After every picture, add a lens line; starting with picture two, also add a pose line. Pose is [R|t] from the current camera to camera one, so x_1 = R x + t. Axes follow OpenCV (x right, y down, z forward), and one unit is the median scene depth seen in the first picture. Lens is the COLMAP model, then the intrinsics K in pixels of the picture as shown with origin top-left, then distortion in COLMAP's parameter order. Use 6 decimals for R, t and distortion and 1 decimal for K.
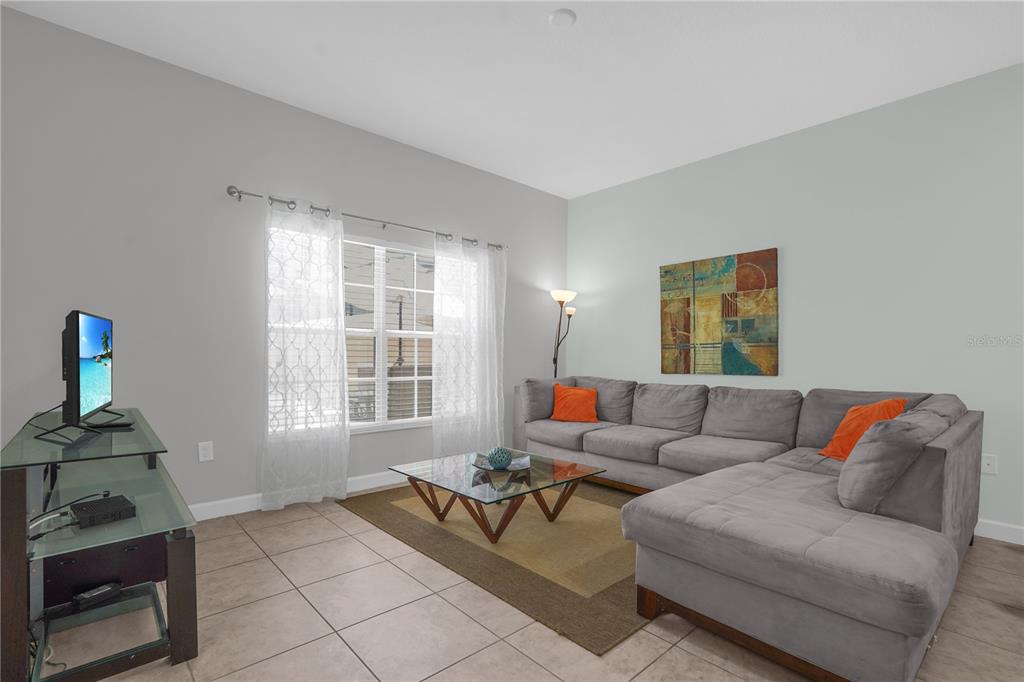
lens RADIAL K [[474.8, 0, 516.1], [0, 474.8, 353.9], [0, 0, 1]] dist [0.000115, 0.000086]
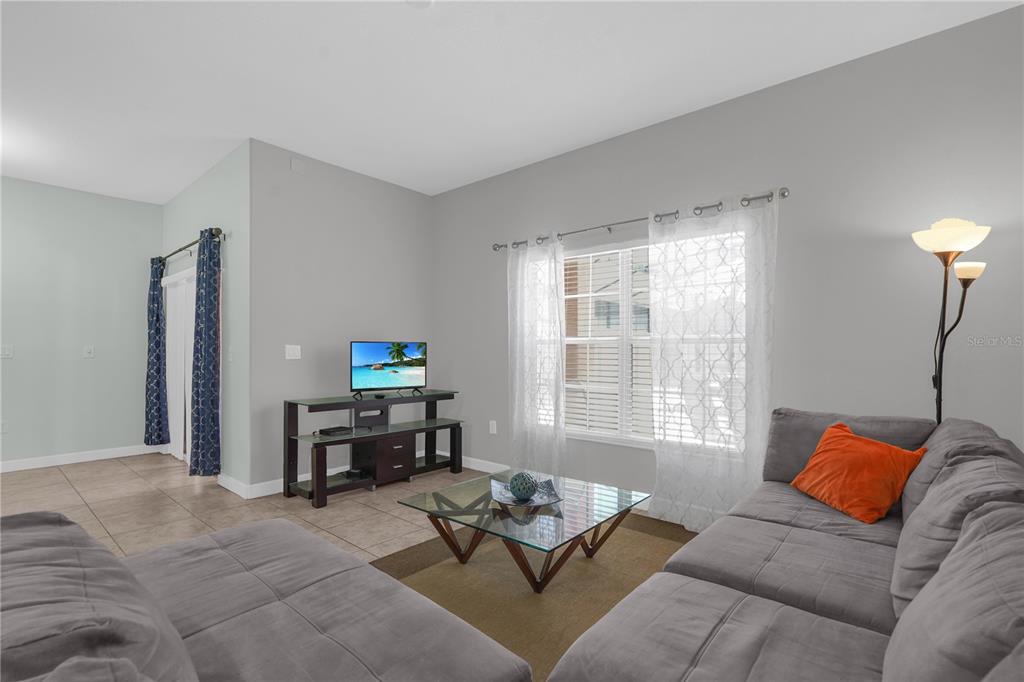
lens RADIAL K [[474.8, 0, 516.1], [0, 474.8, 353.9], [0, 0, 1]] dist [0.000115, 0.000086]
pose [[0.133858, -0.002706, -0.990997, 0.545518], [-0.000199, 0.999996, -0.002757, -0.012821], [0.991001, 0.000566, 0.133857, 0.579680]]
